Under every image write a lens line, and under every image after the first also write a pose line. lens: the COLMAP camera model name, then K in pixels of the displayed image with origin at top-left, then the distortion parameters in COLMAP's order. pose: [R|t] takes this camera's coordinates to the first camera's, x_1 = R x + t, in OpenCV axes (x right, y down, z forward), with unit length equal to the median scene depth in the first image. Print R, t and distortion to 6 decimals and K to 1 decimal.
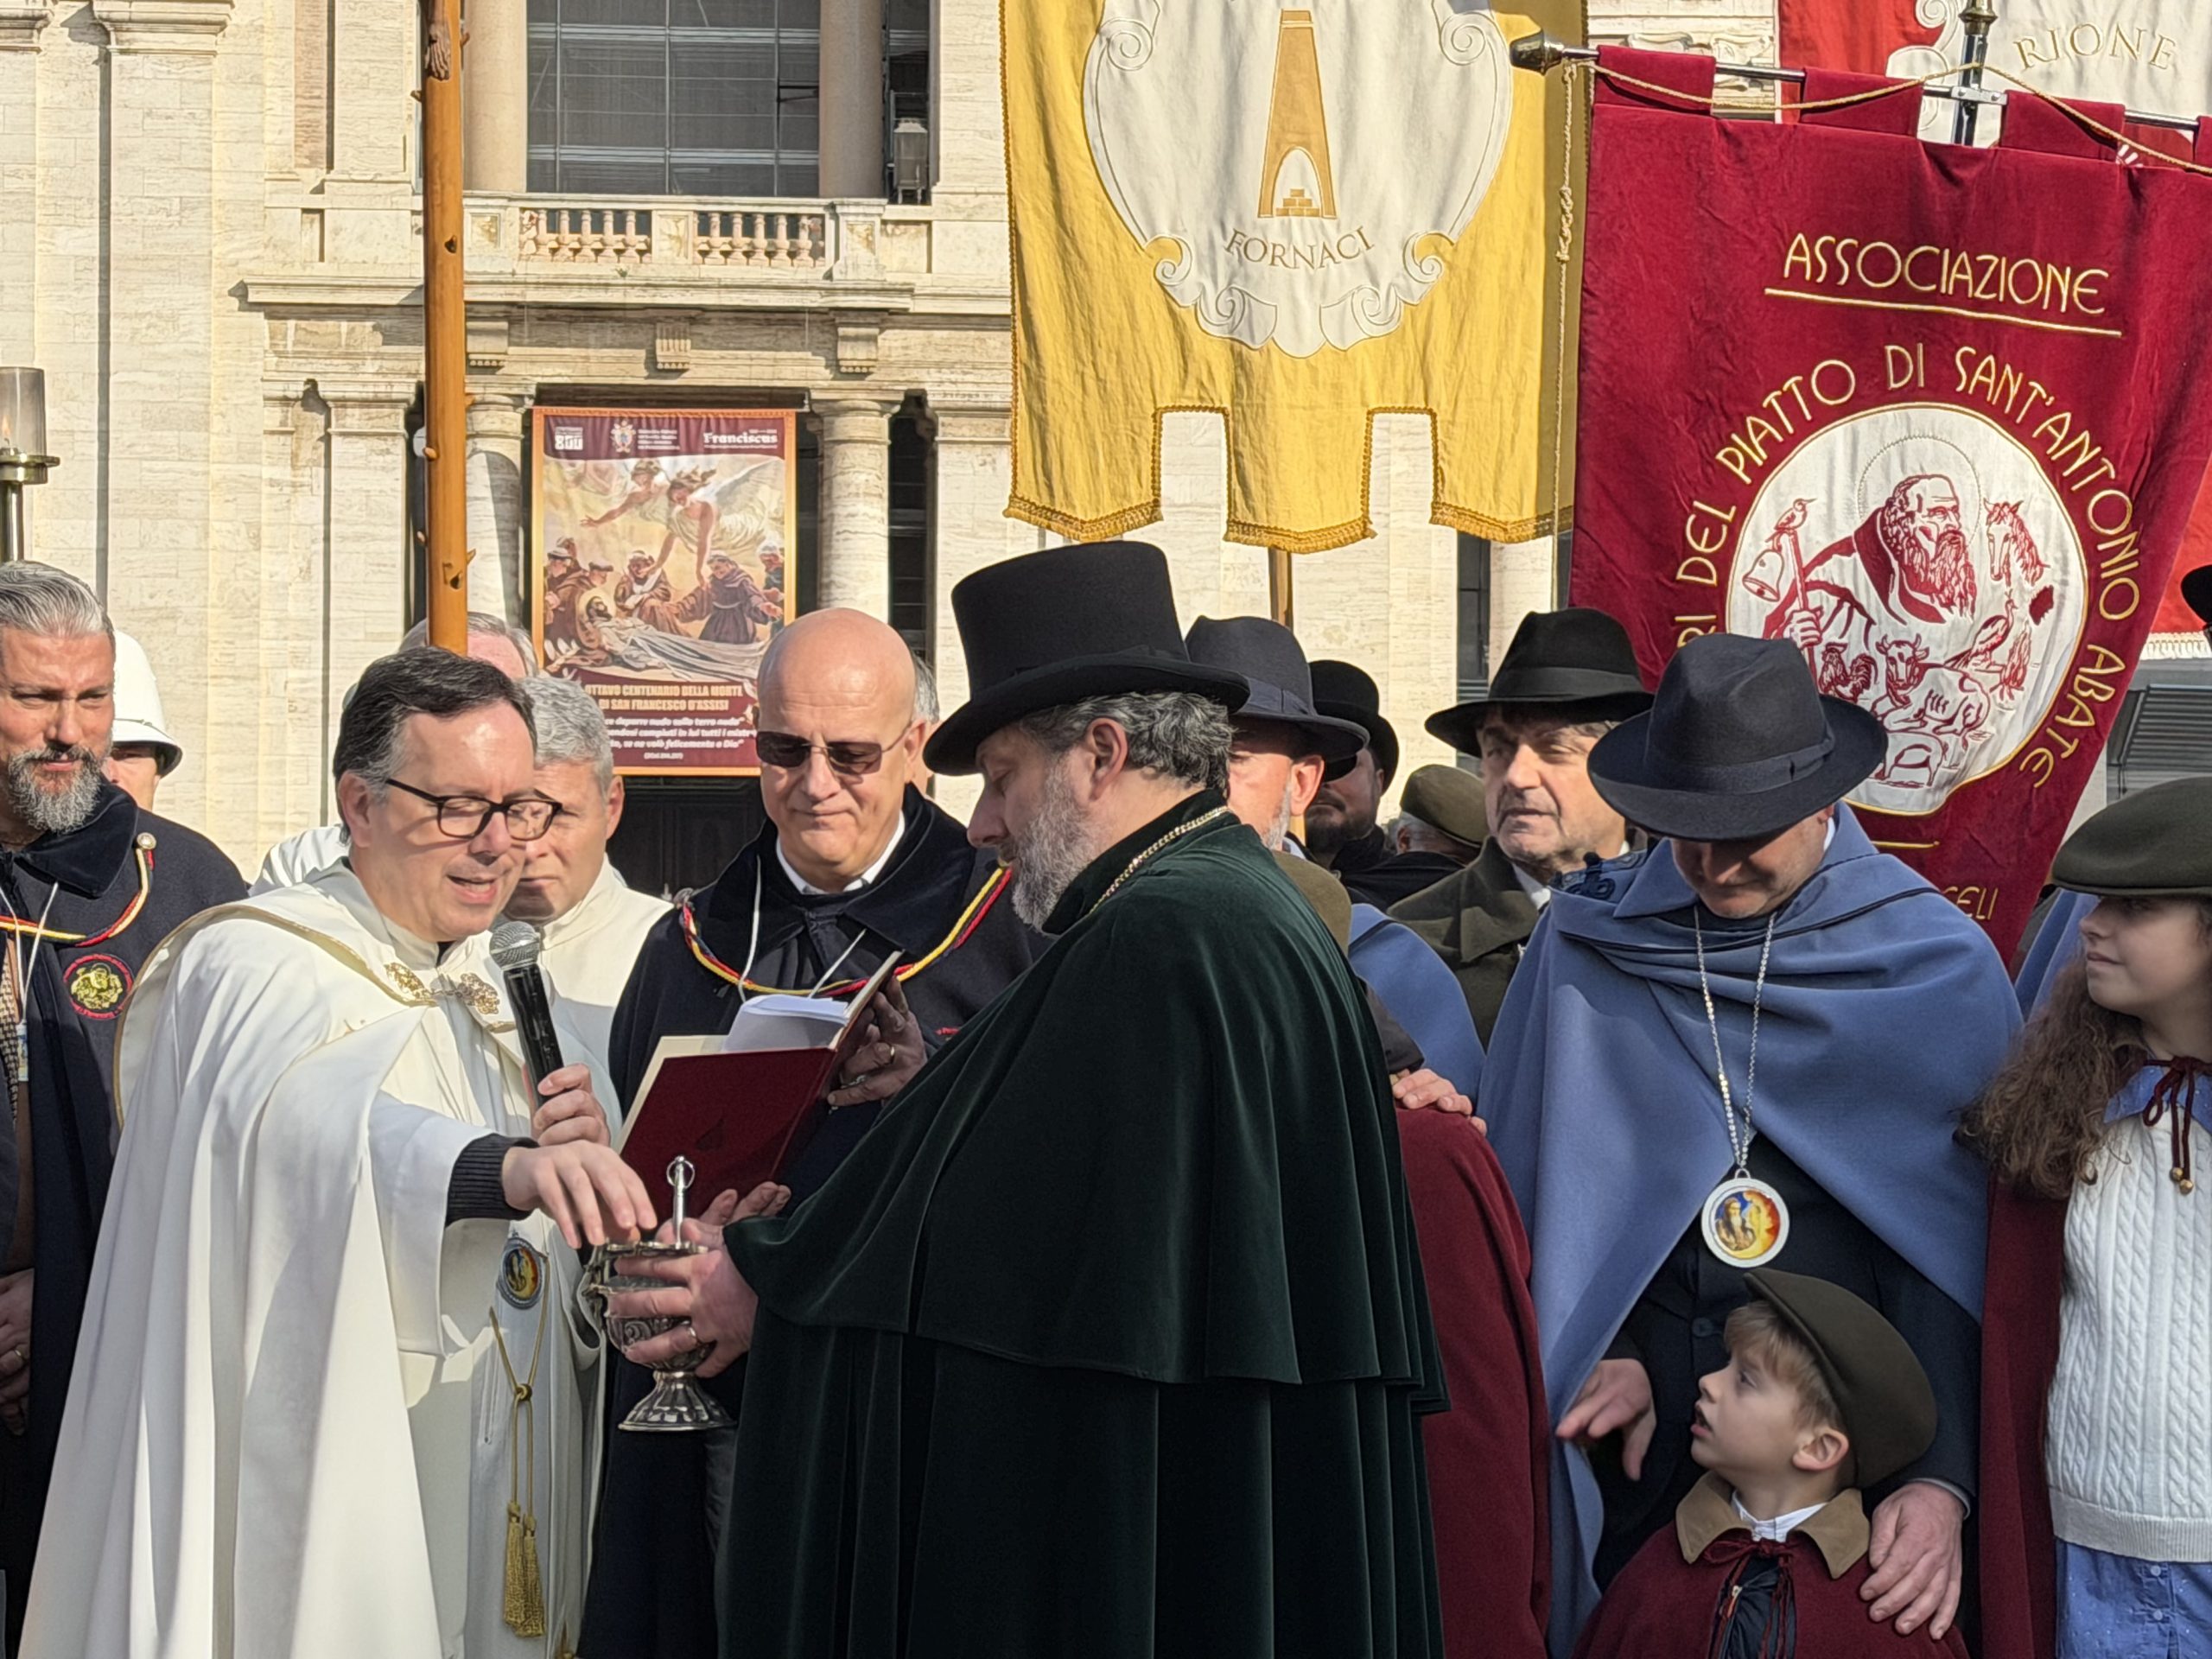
lens RADIAL K [[4949.0, 0, 993.7], [0, 4949.0, 771.0], [0, 0, 1]] dist [0.174484, 0.098663]
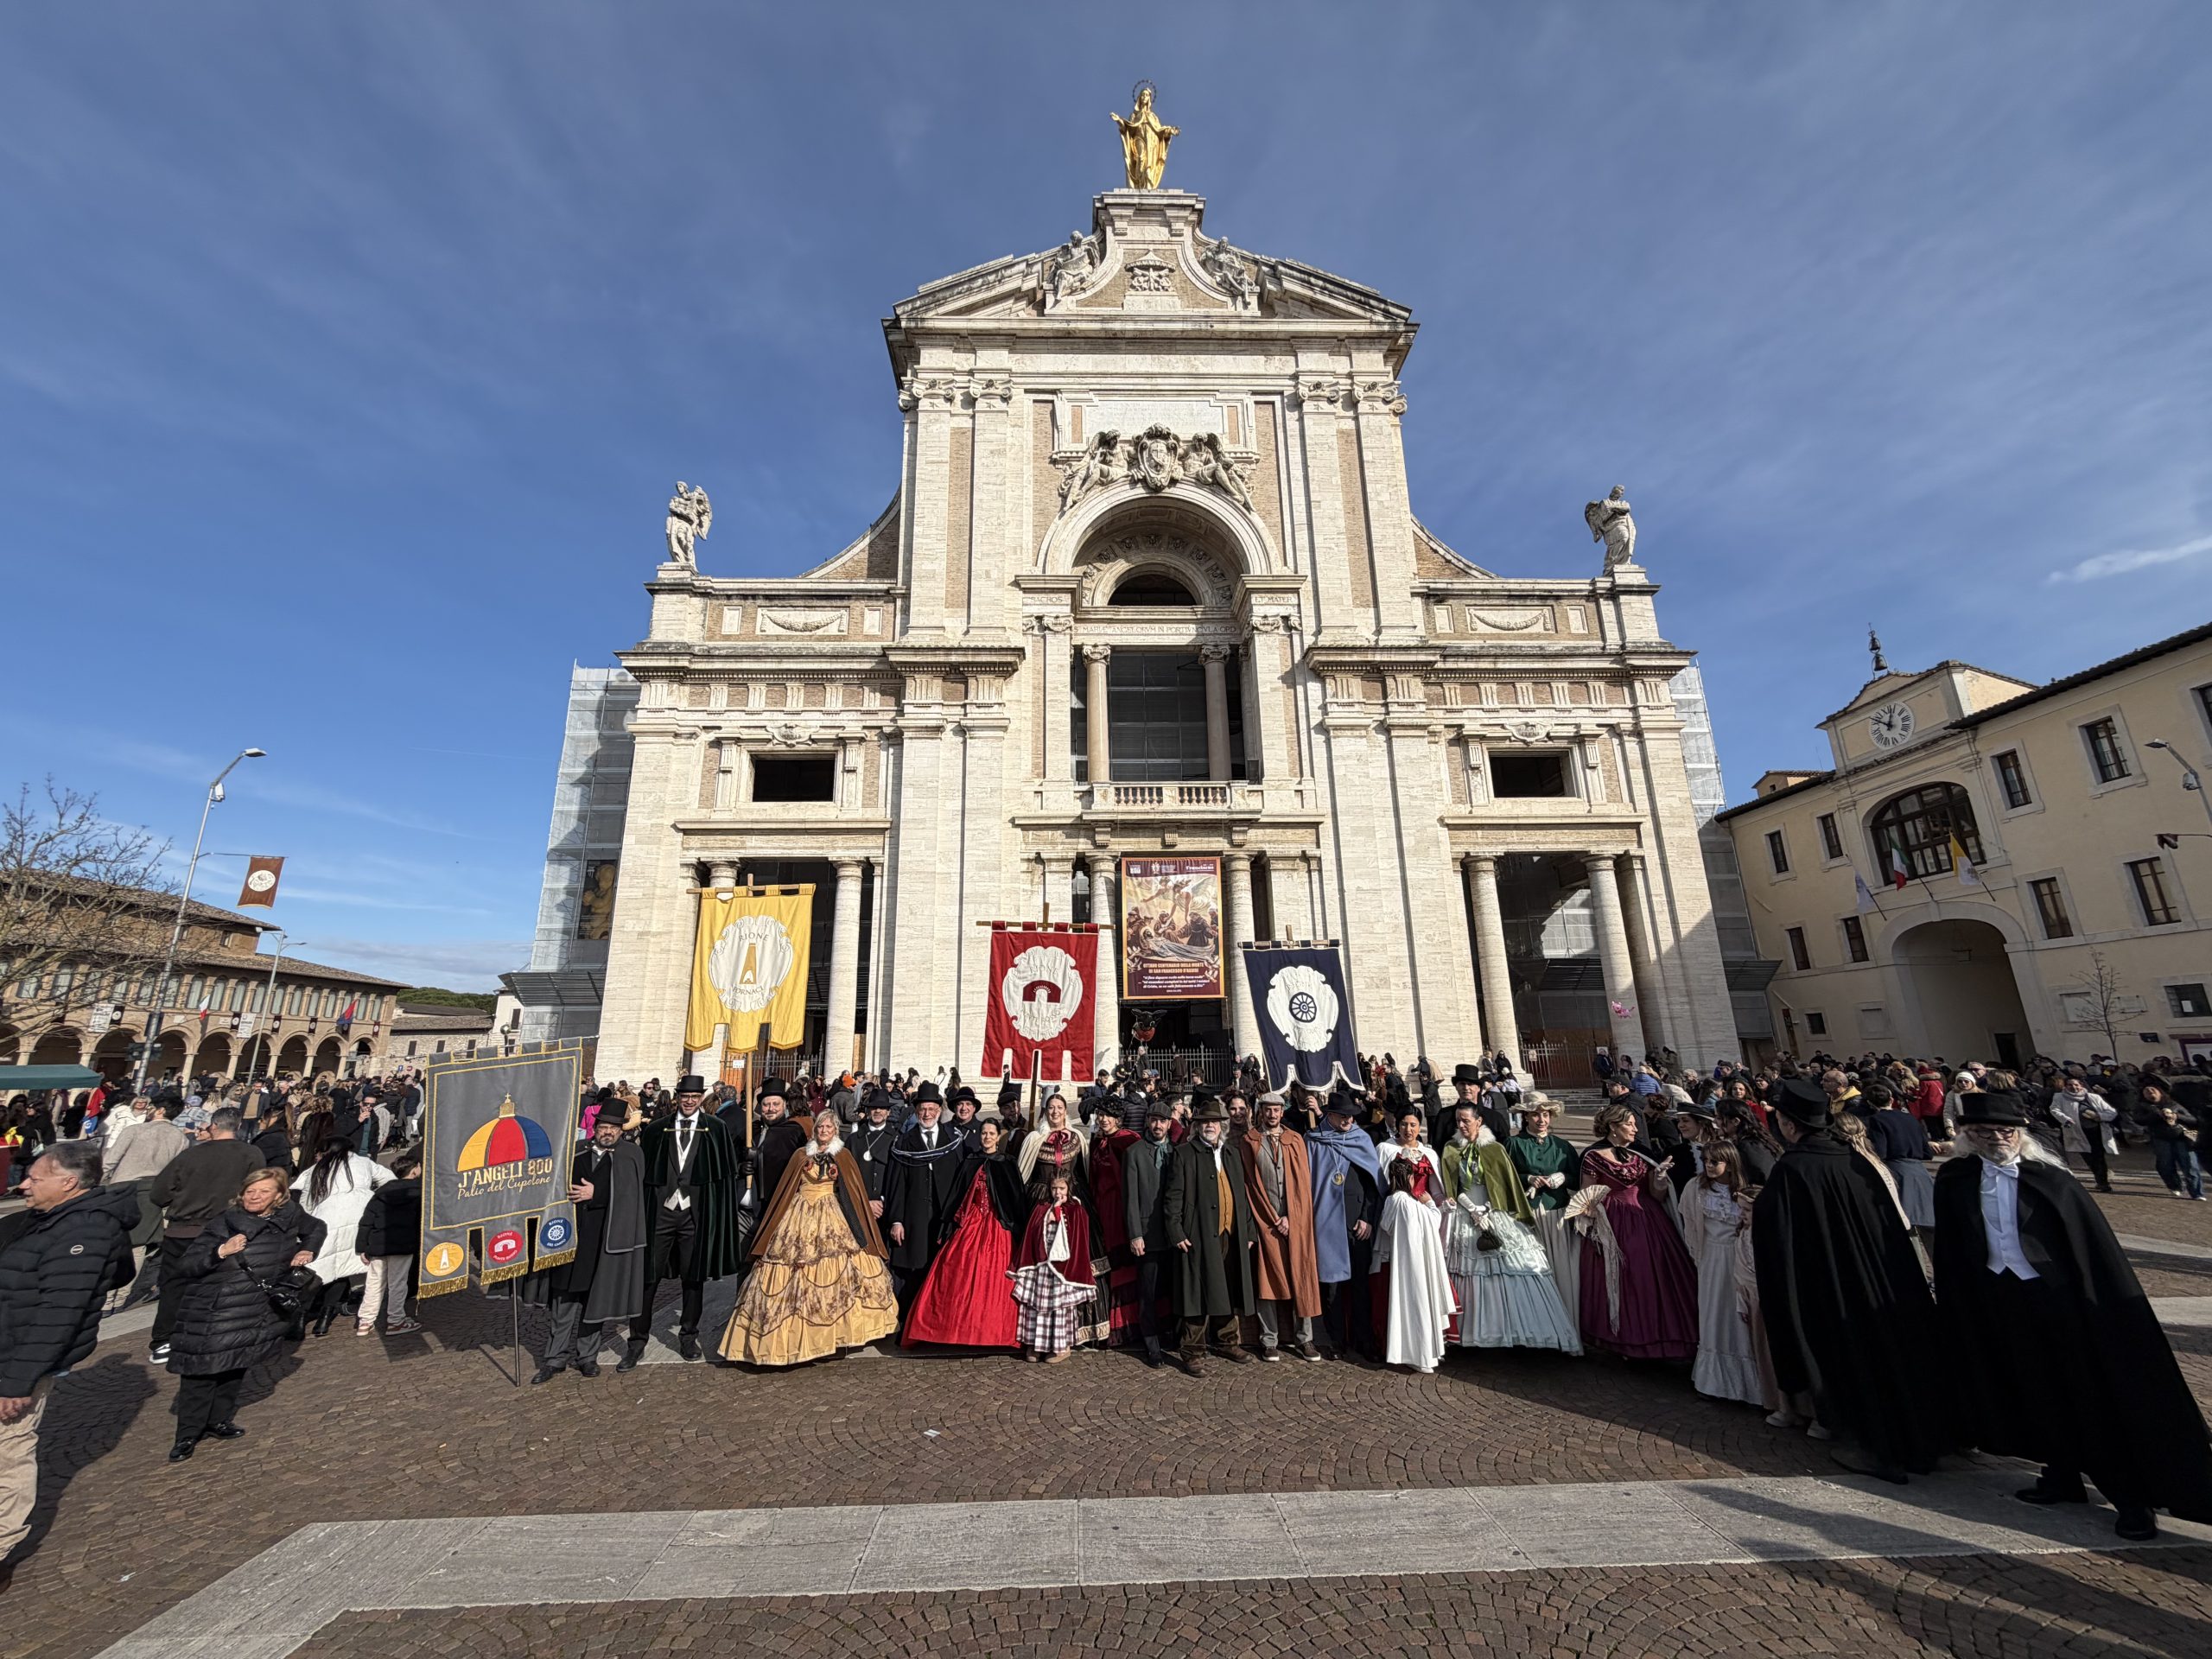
lens RADIAL K [[886.2, 0, 1096.5], [0, 886.2, 831.2], [0, 0, 1]] dist [0.001044, -0.000007]
pose [[0.999269, -0.028768, -0.025174, -0.093424], [0.022336, 0.973822, -0.226212, 0.019444], [0.031022, 0.225484, 0.973753, 0.532297]]
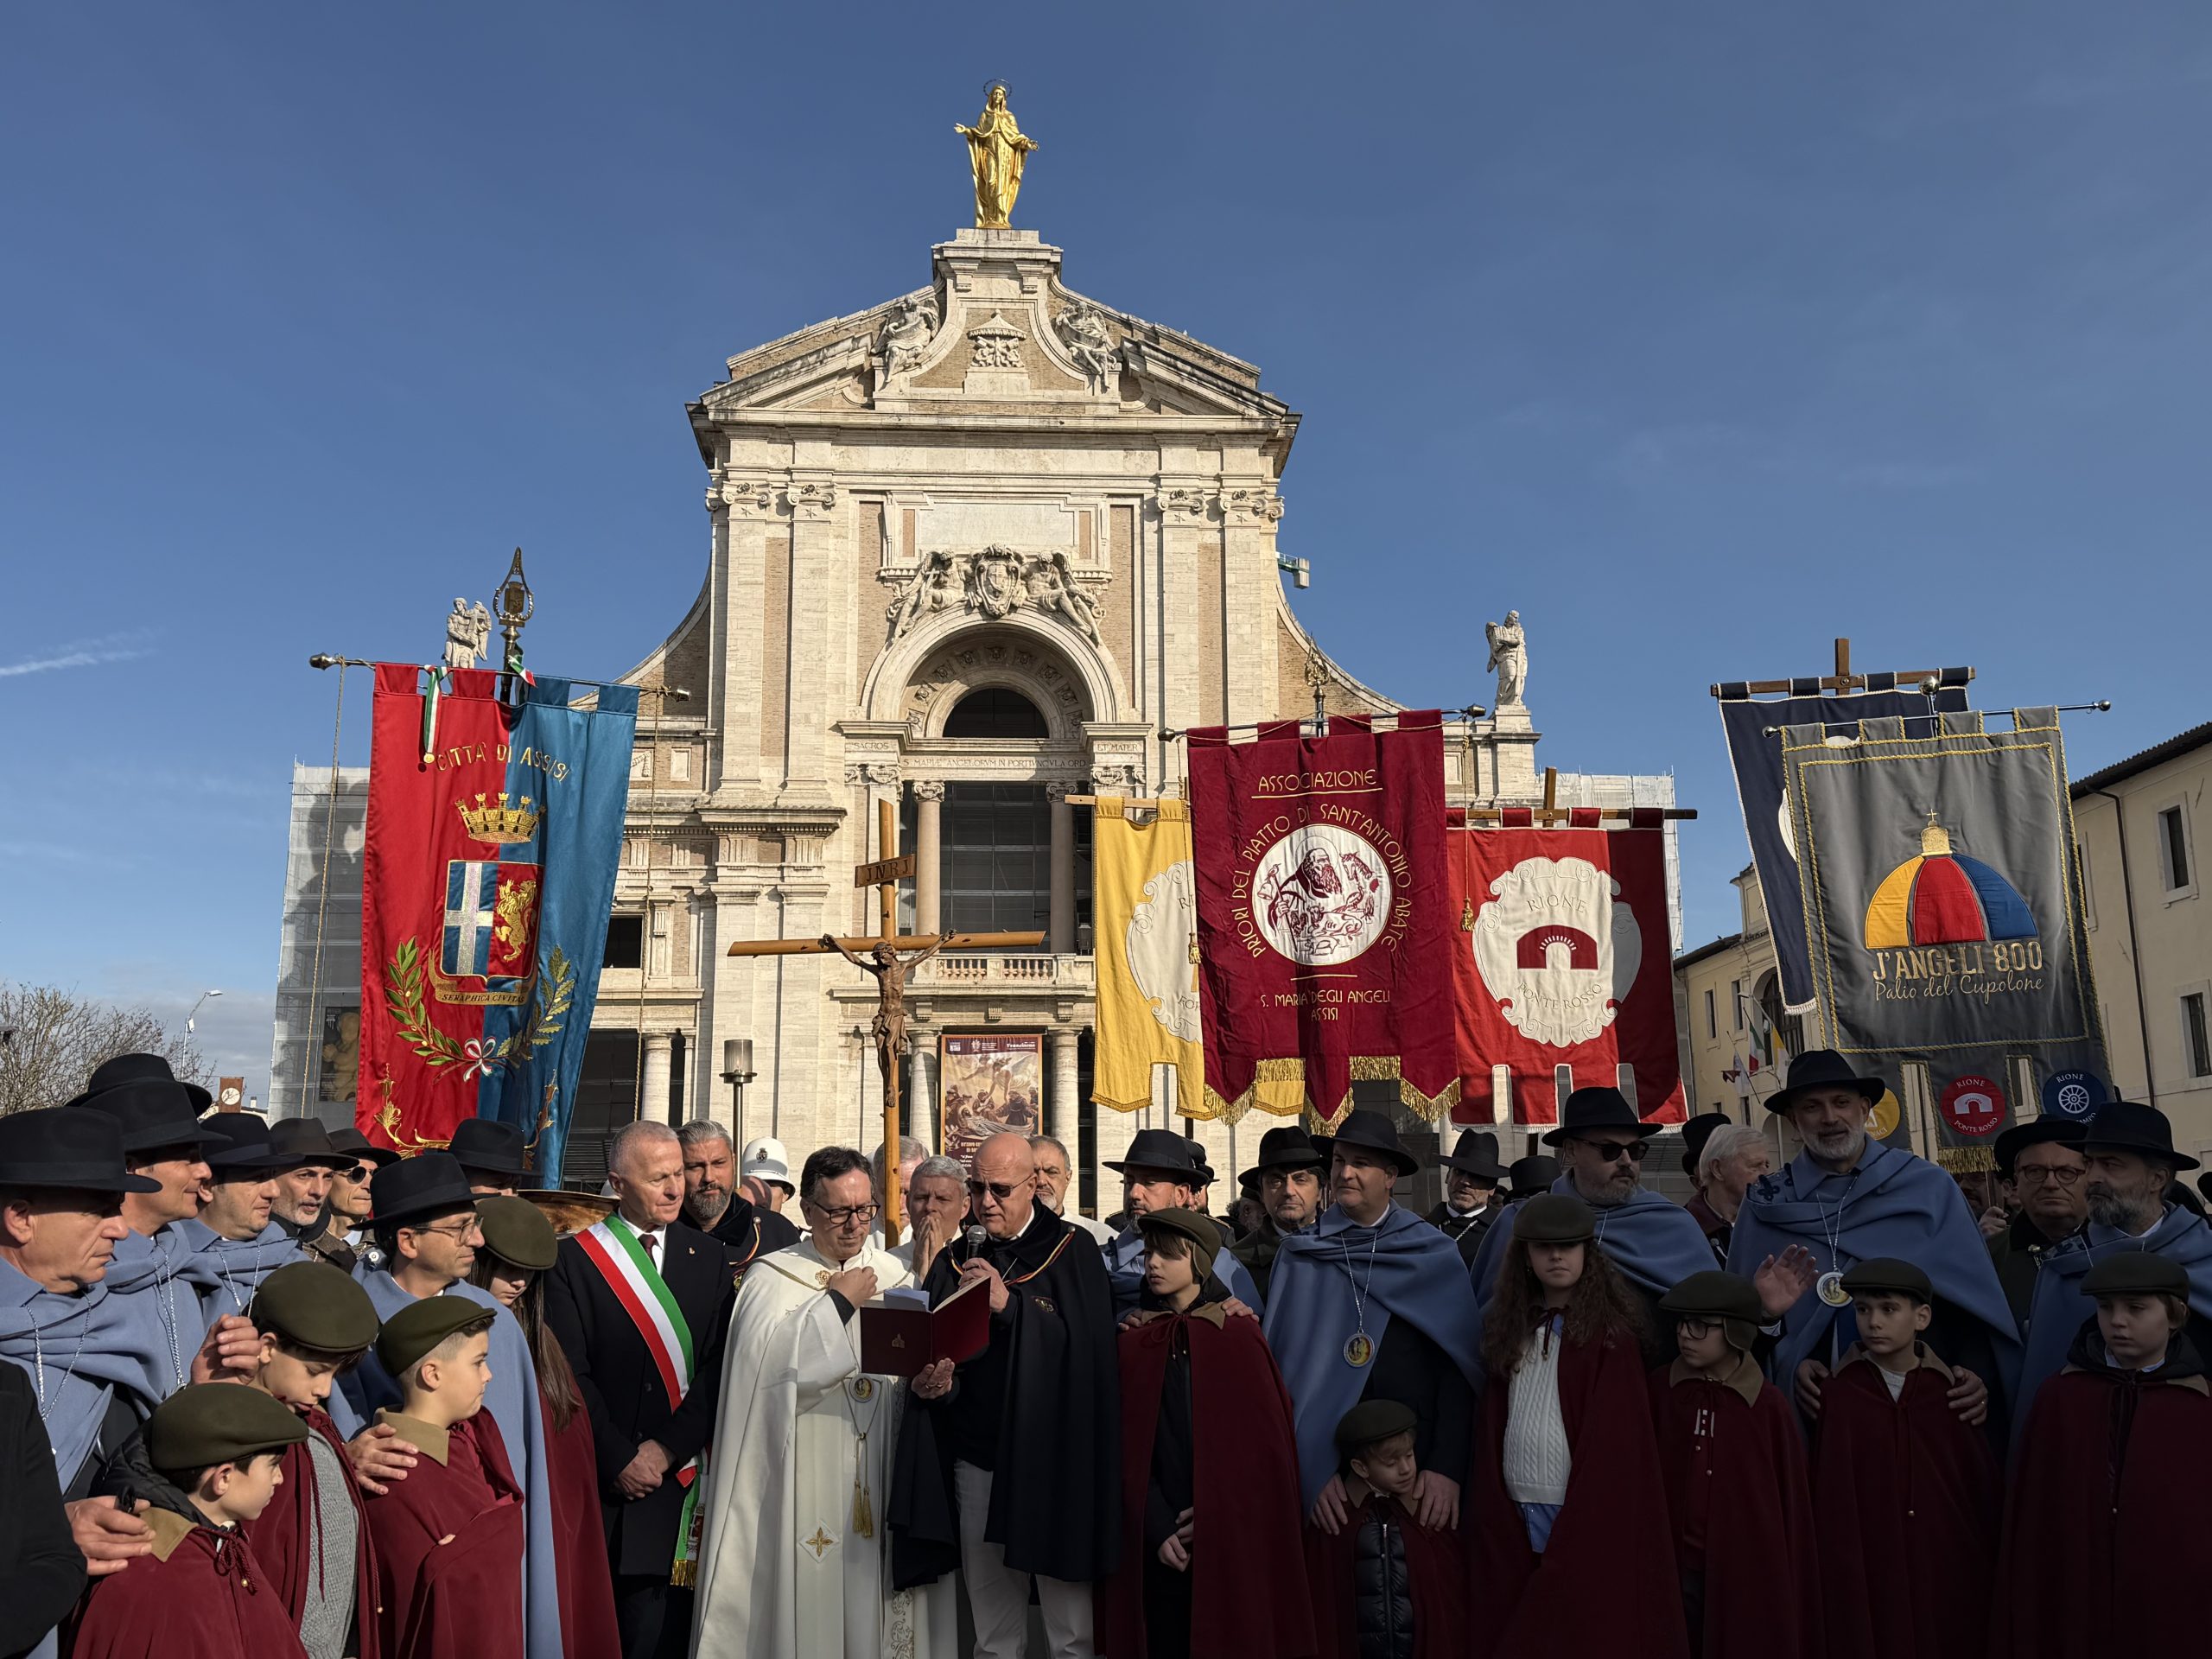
lens RADIAL K [[2037.9, 0, 1102.6], [0, 2037.9, 833.9], [0, 0, 1]] dist [0.155606, -0.151210]
pose [[0.999879, -0.014534, -0.005630, -0.000482], [0.013312, 0.984209, -0.176510, 0.013425], [0.008107, 0.176414, 0.984283, -0.075892]]
